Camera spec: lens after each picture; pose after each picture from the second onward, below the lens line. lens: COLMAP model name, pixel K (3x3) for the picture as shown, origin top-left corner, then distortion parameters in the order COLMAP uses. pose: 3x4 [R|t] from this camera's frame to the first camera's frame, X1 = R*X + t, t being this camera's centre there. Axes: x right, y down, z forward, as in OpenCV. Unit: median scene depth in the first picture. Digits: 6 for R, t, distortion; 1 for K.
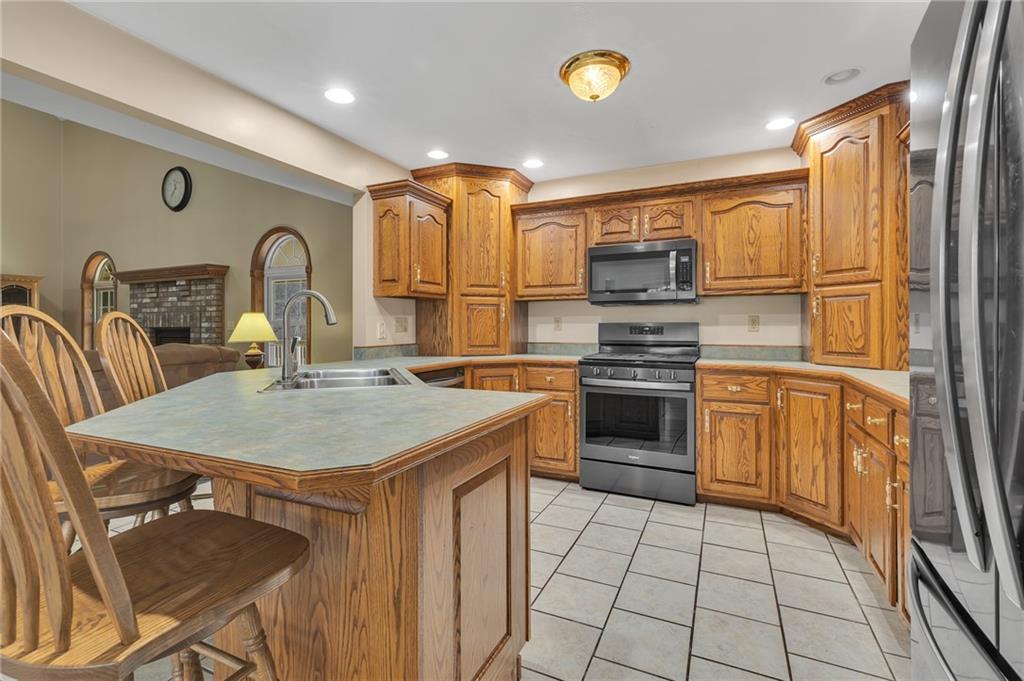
lens RADIAL K [[458.4, 0, 507.4], [0, 458.4, 337.1], [0, 0, 1]] dist [0.003531, 0.000245]
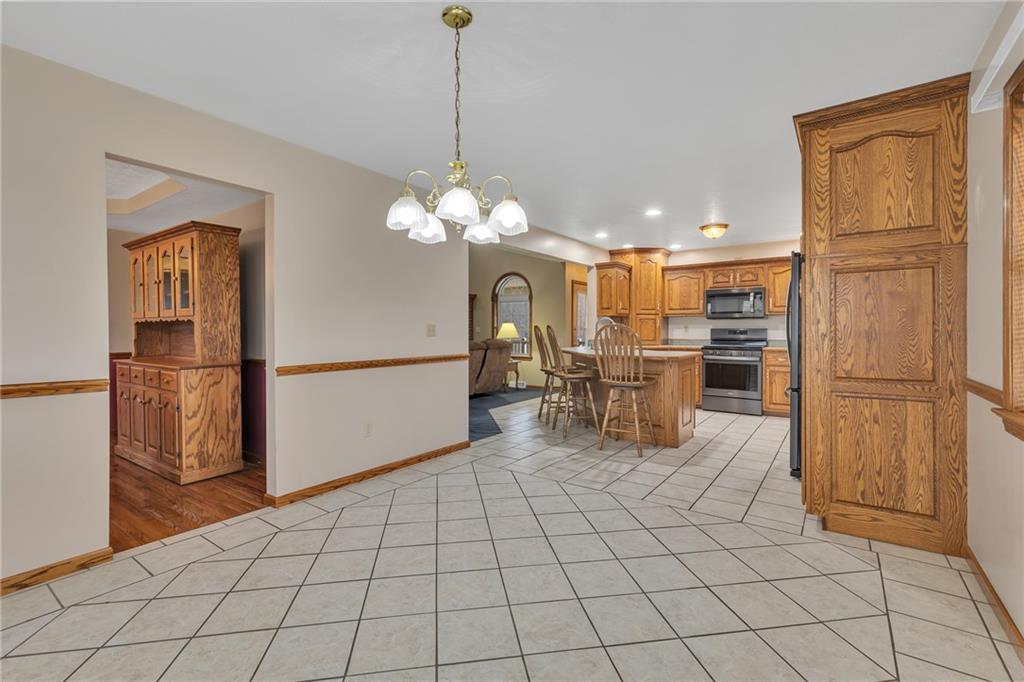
lens RADIAL K [[458.4, 0, 507.4], [0, 458.4, 337.6], [0, 0, 1]] dist [0.003531, 0.000245]
pose [[0.982305, 0.003807, -0.187251, -0.281355], [-0.005026, 0.999969, -0.006038, 0.022724], [0.187222, 0.006872, 0.982294, -1.051523]]
